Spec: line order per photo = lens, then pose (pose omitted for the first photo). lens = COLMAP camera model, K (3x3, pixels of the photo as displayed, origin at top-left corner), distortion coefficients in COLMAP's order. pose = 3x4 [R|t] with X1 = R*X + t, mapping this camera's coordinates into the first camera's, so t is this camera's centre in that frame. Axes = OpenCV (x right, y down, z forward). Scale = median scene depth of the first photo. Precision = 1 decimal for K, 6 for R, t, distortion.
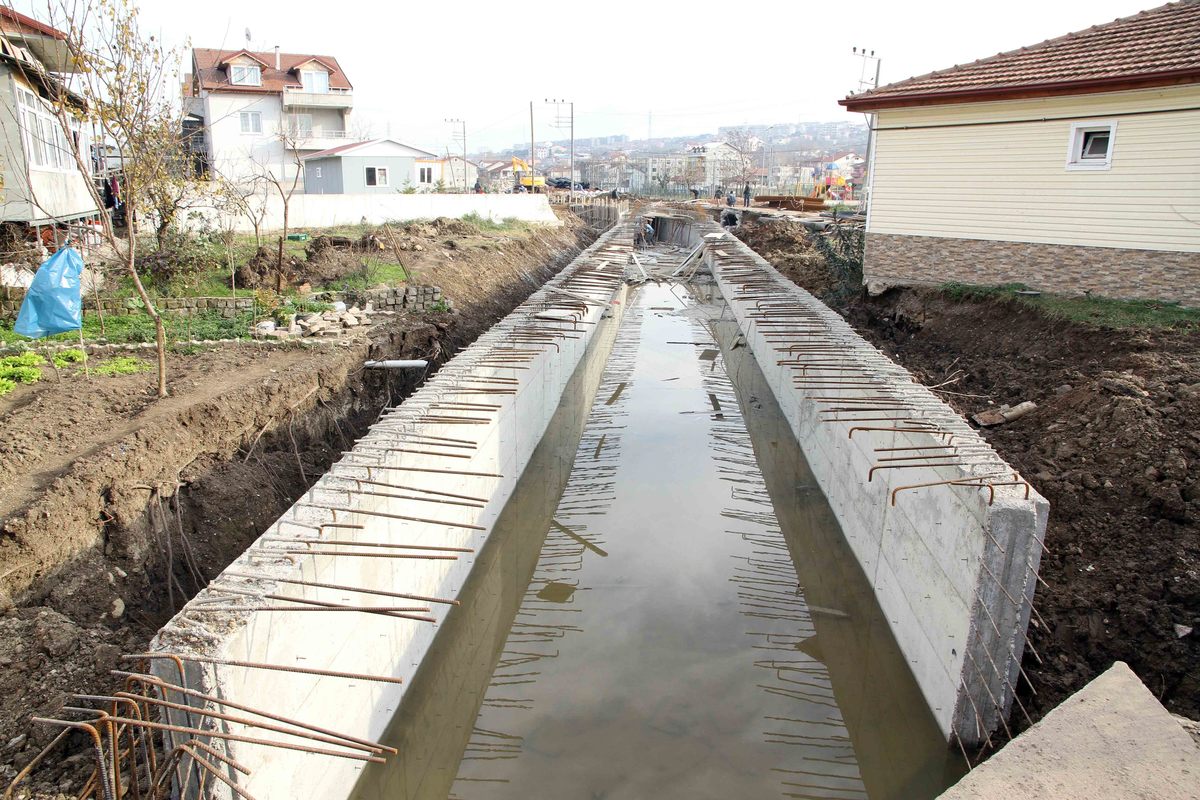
lens RADIAL K [[833.4, 0, 597.4], [0, 833.4, 399.2], [0, 0, 1]] dist [-0.098746, 0.081094]
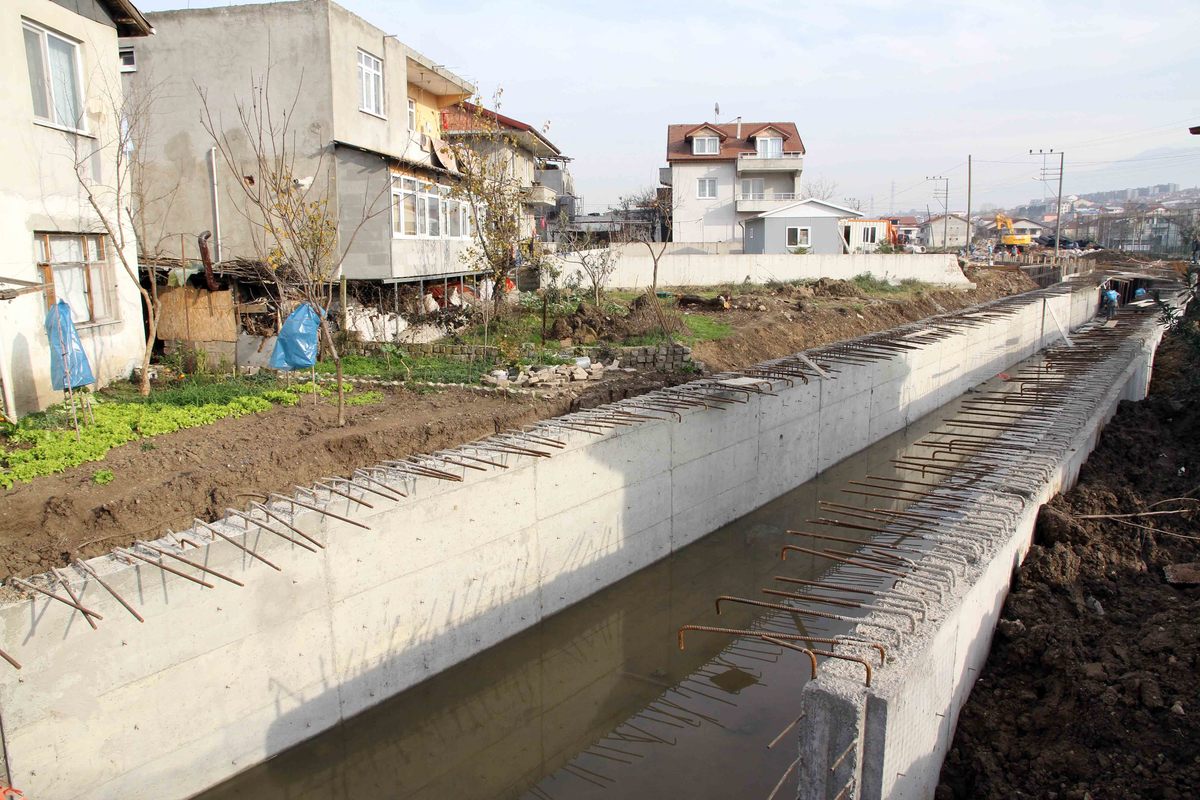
lens RADIAL K [[833.4, 0, 597.4], [0, 833.4, 399.2], [0, 0, 1]] dist [-0.098746, 0.081094]
pose [[0.839457, 0.077833, -0.537824, 0.072541], [-0.115019, 0.992716, -0.035863, -0.007042], [0.531115, 0.091966, 0.842294, 0.028796]]
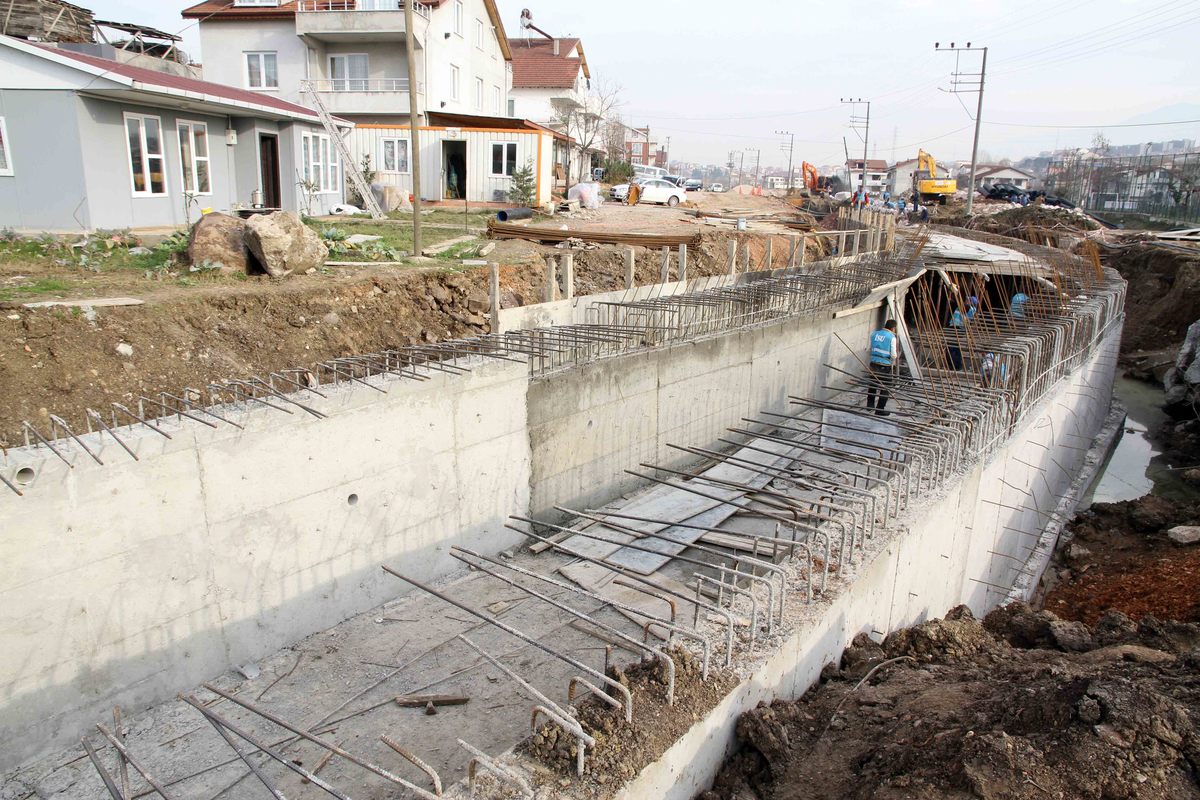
lens RADIAL K [[833.4, 0, 597.4], [0, 833.4, 399.2], [0, 0, 1]] dist [-0.098746, 0.081094]
pose [[0.837060, 0.144782, -0.527607, 0.142938], [-0.148511, 0.988271, 0.035578, -0.183781], [0.526570, 0.048575, 0.848743, 0.729482]]
